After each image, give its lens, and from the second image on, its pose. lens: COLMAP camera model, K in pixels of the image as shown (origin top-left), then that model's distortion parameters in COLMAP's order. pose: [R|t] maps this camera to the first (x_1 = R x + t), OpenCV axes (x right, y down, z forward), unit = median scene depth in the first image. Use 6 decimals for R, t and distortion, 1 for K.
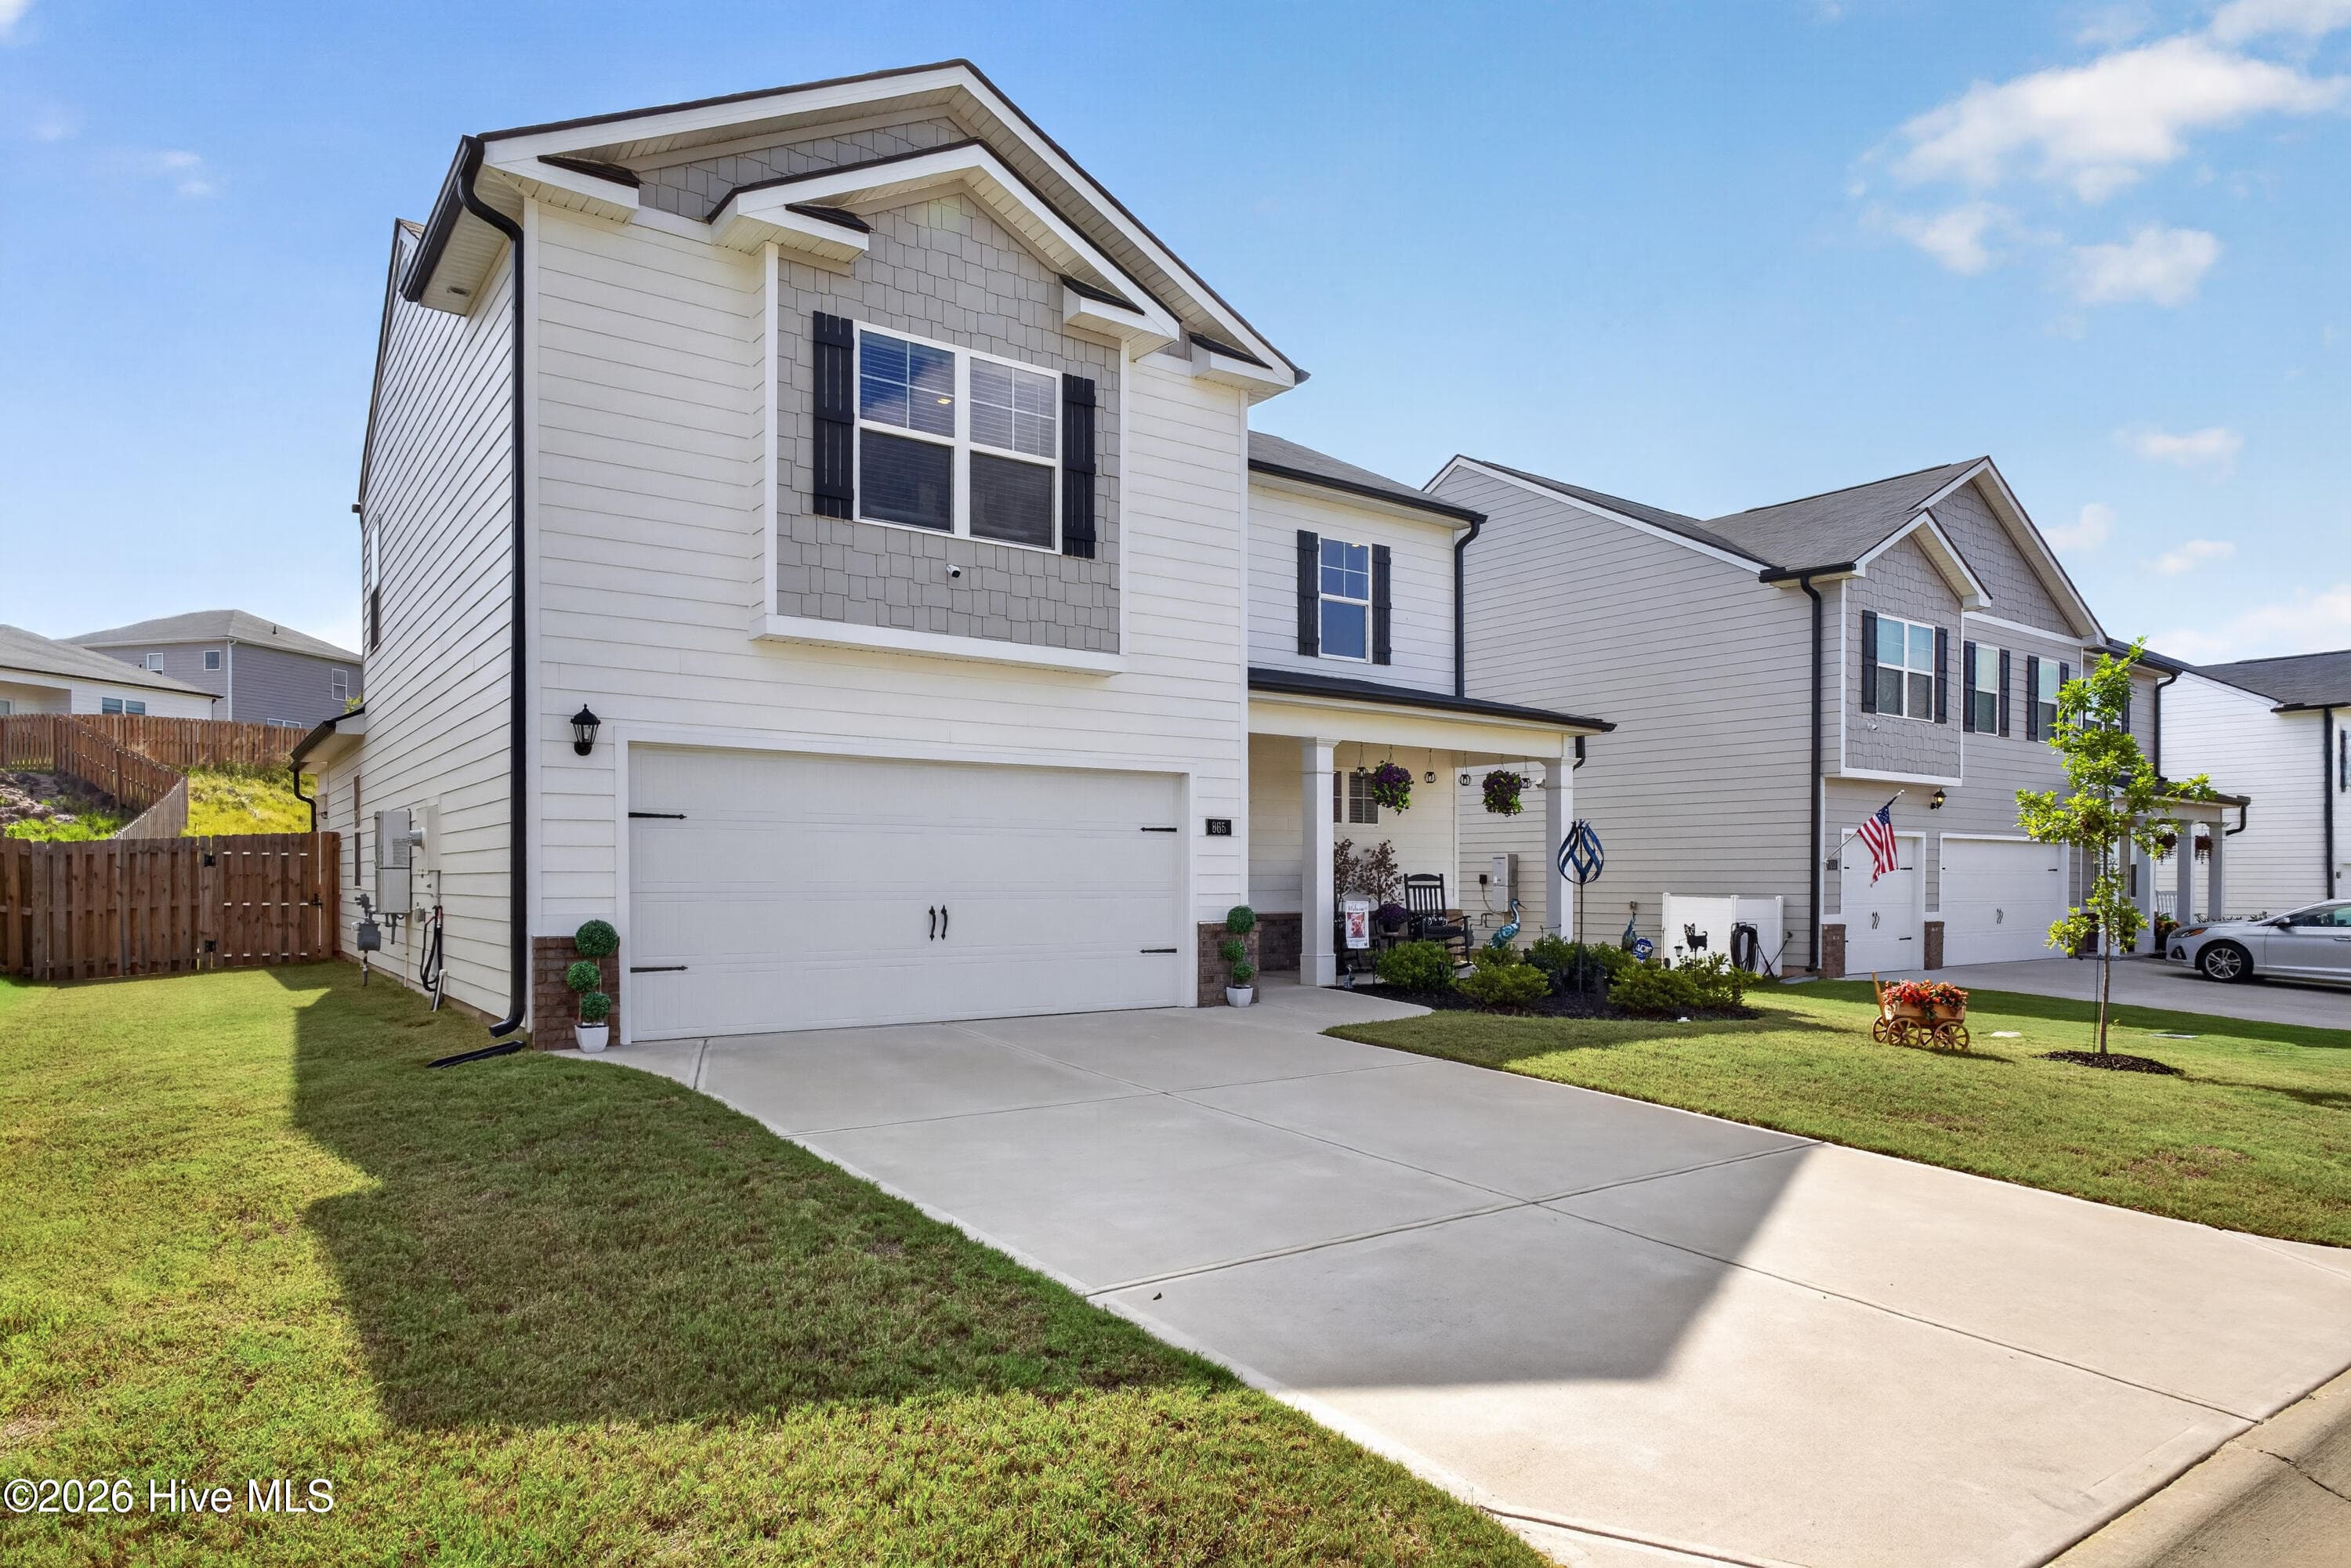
lens RADIAL K [[1380.6, 0, 1214.1], [0, 1380.6, 903.5], [0, 0, 1]] dist [0.000450, 0.000303]
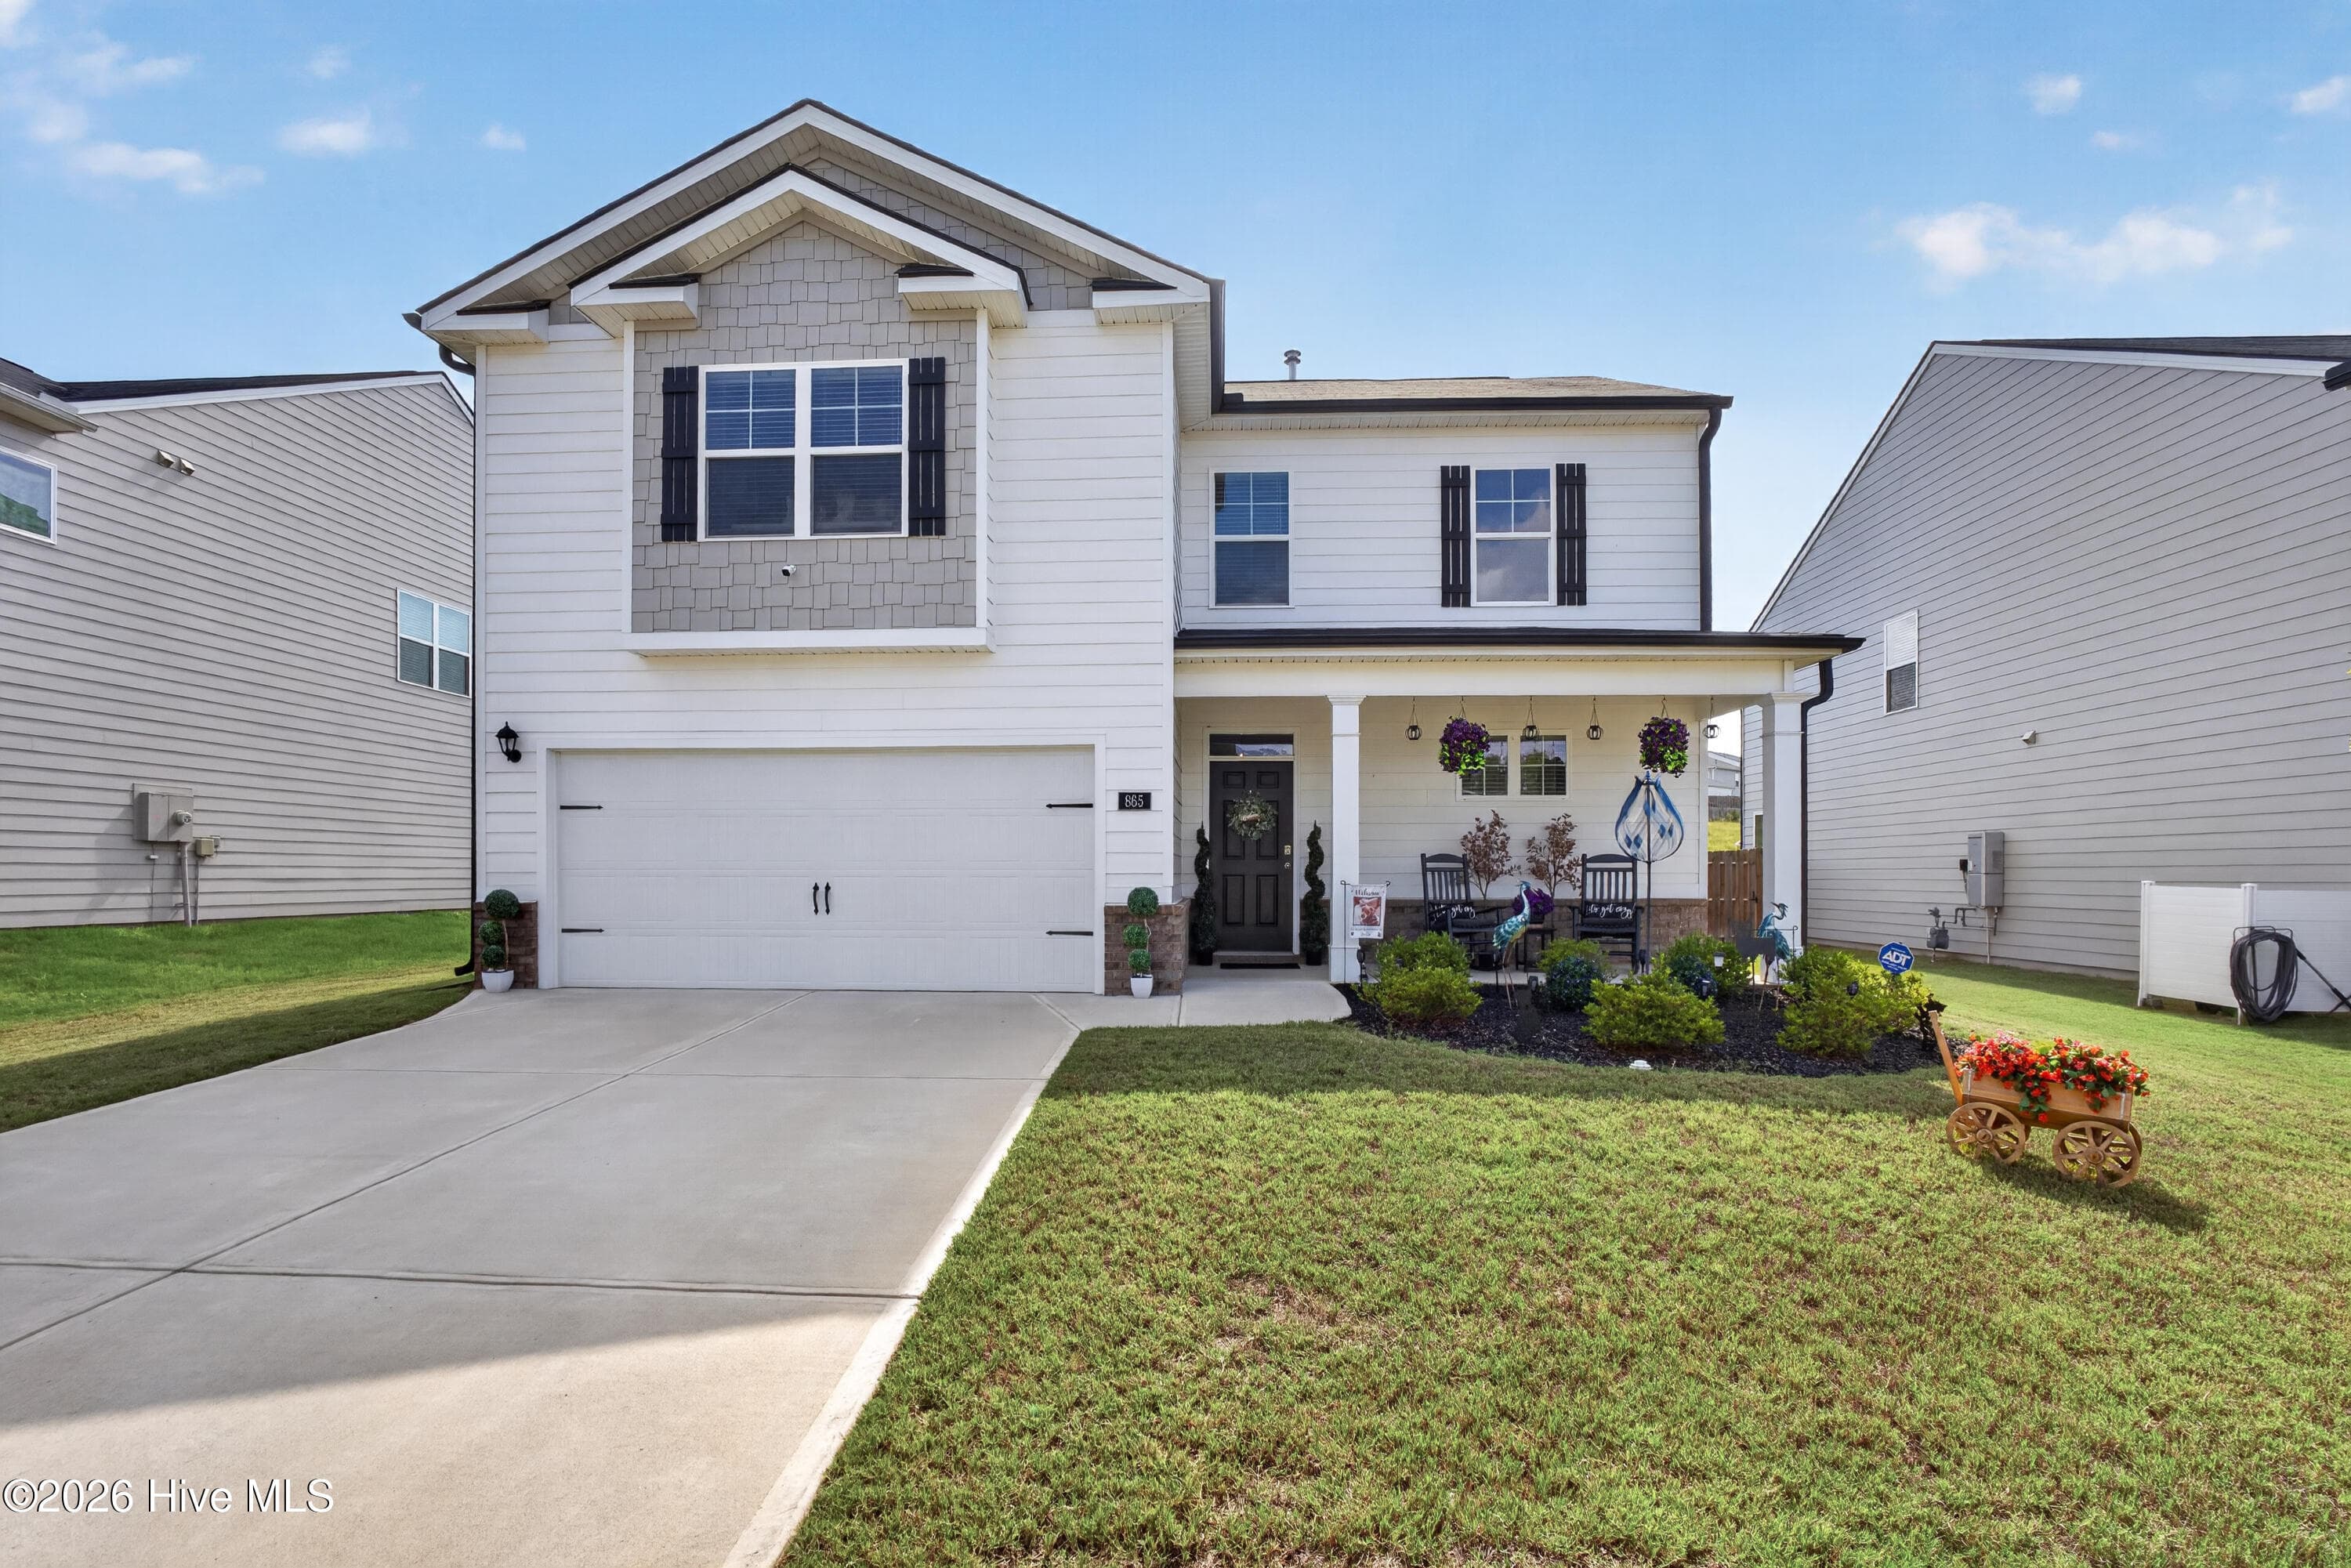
lens RADIAL K [[1119.4, 0, 1168.1], [0, 1119.4, 882.3], [0, 0, 1]] dist [-0.018784, 0.001149]
pose [[0.766149, 0.002983, -0.642656, 0.514435], [-0.010776, 0.999908, -0.008205, 0.004838], [0.642573, 0.013211, 0.766111, 0.456145]]
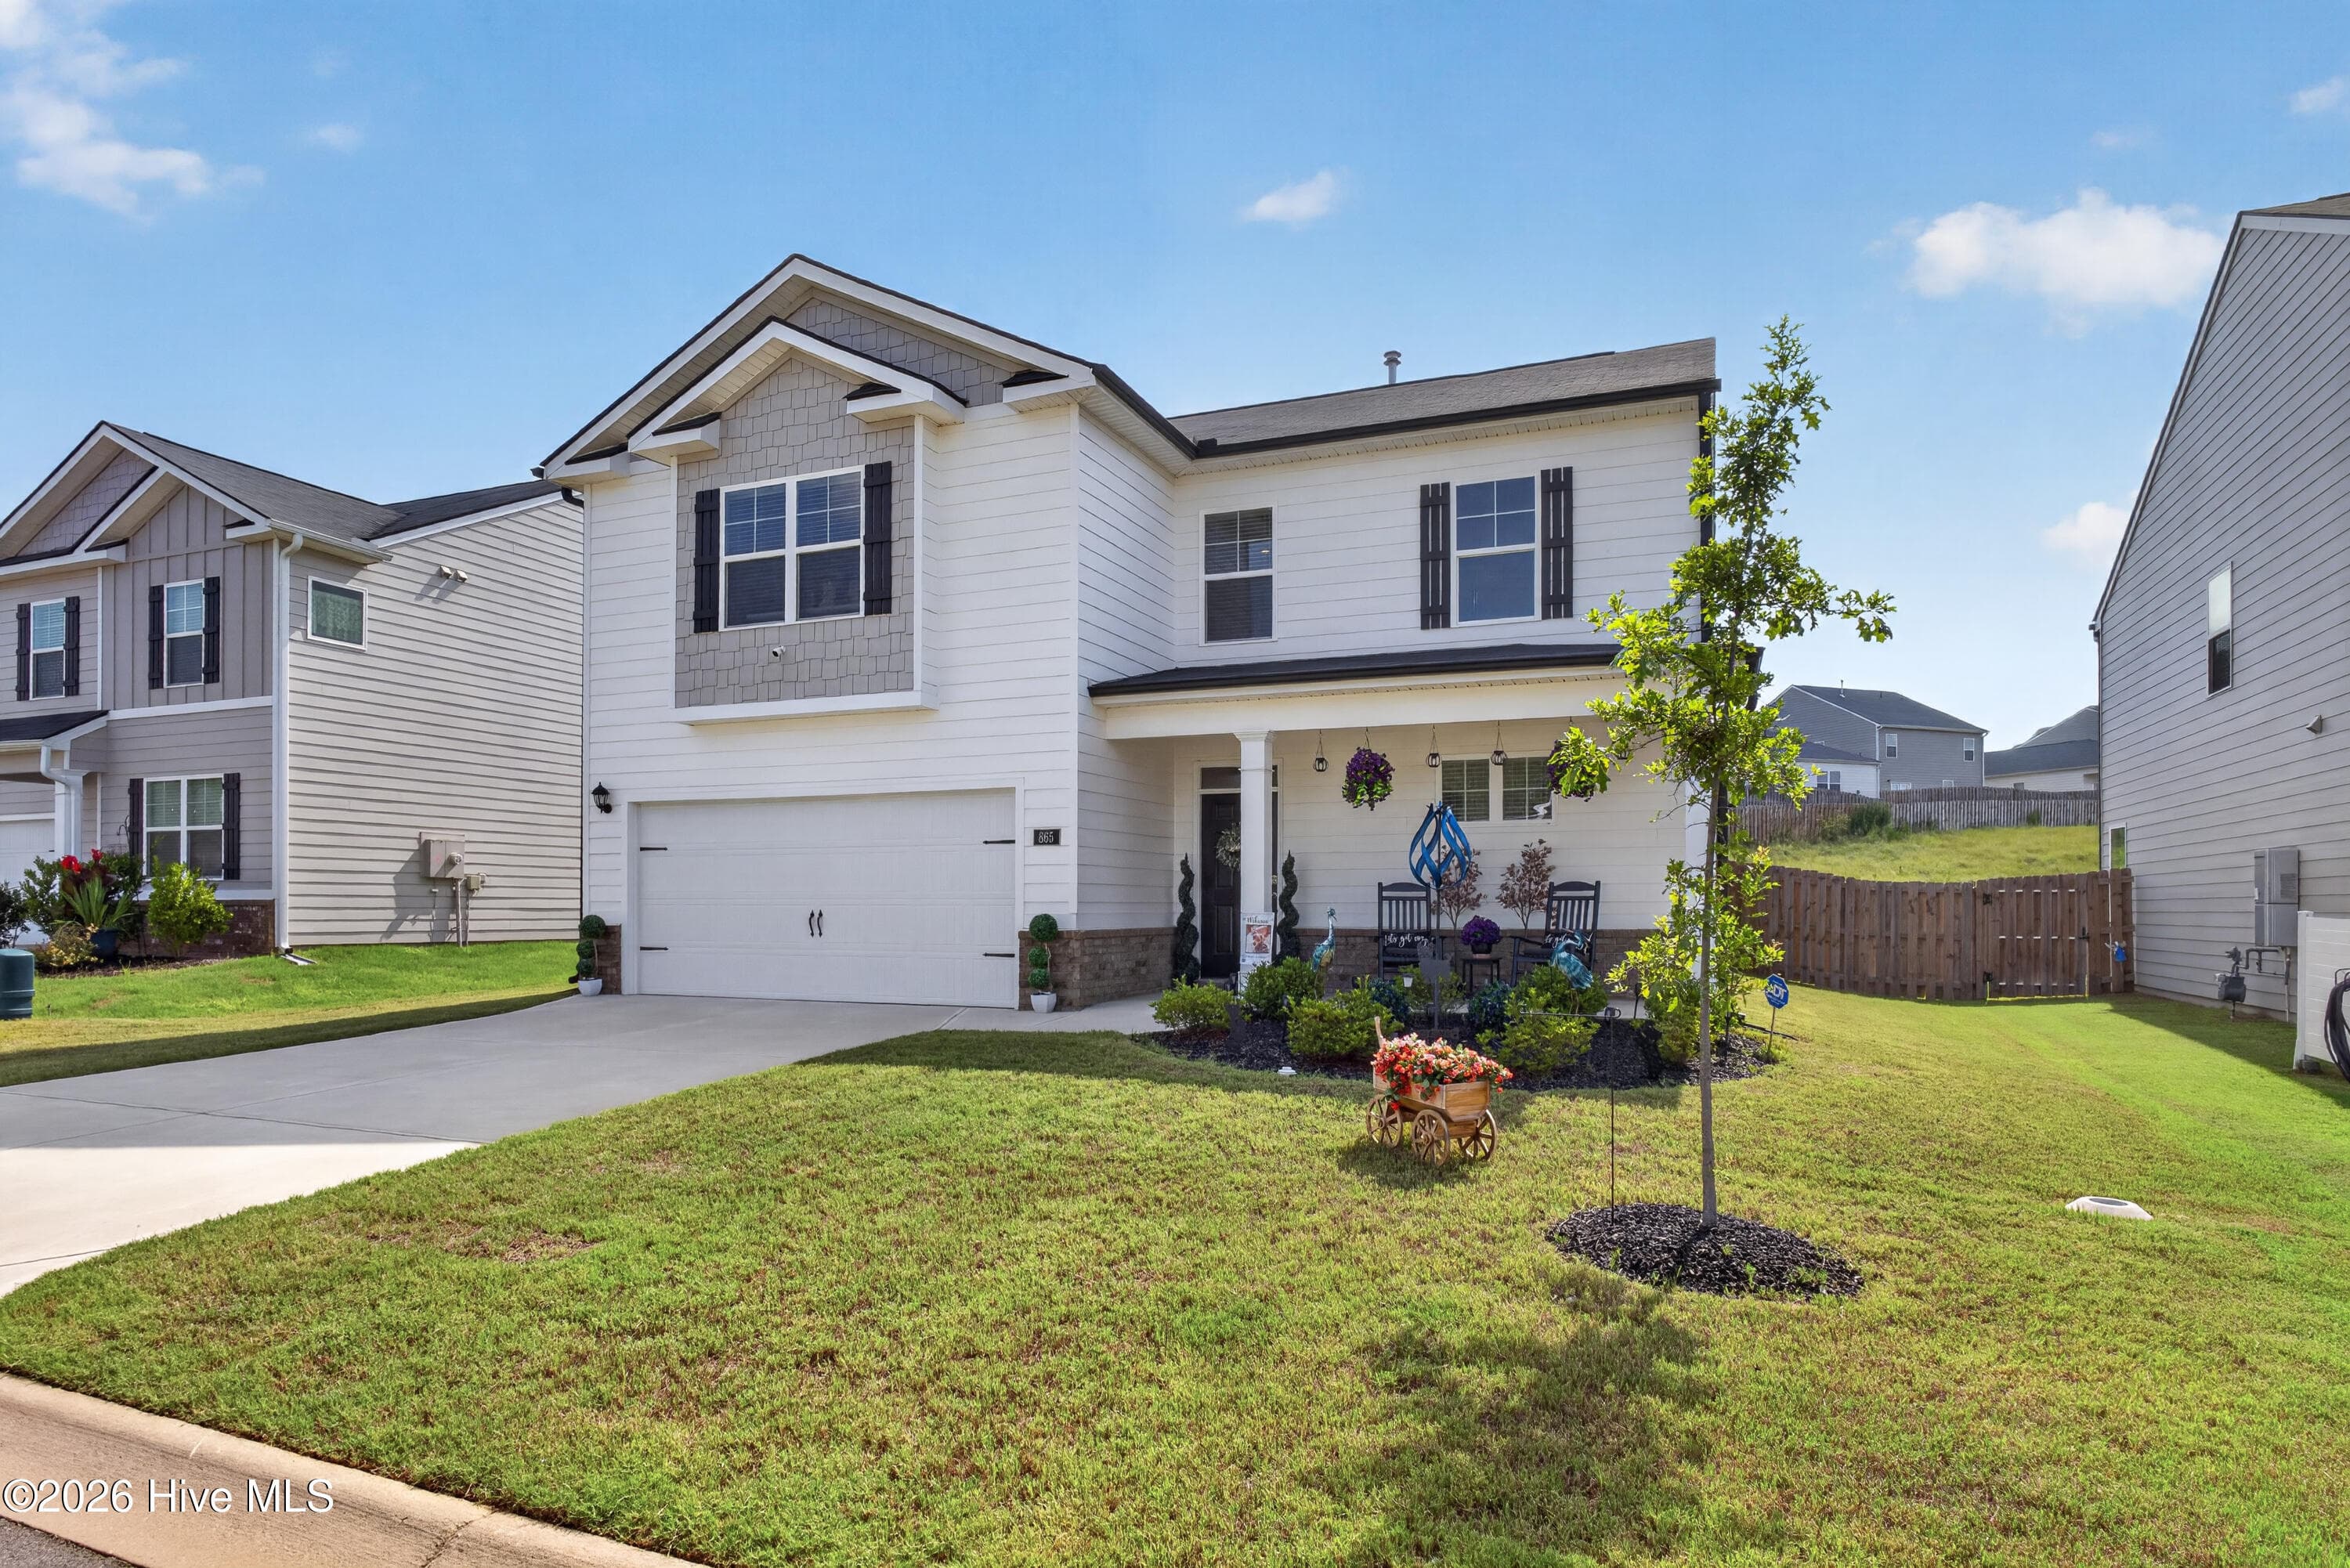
lens RADIAL K [[1328.5, 0, 1166.0], [0, 1328.5, 901.8], [0, 0, 1]] dist [0.006438, 0.001449]
pose [[0.504034, -0.006208, -0.863662, 0.926707], [-0.016552, 0.999721, -0.016846, 0.008271], [0.863525, 0.022787, 0.503790, 0.596080]]
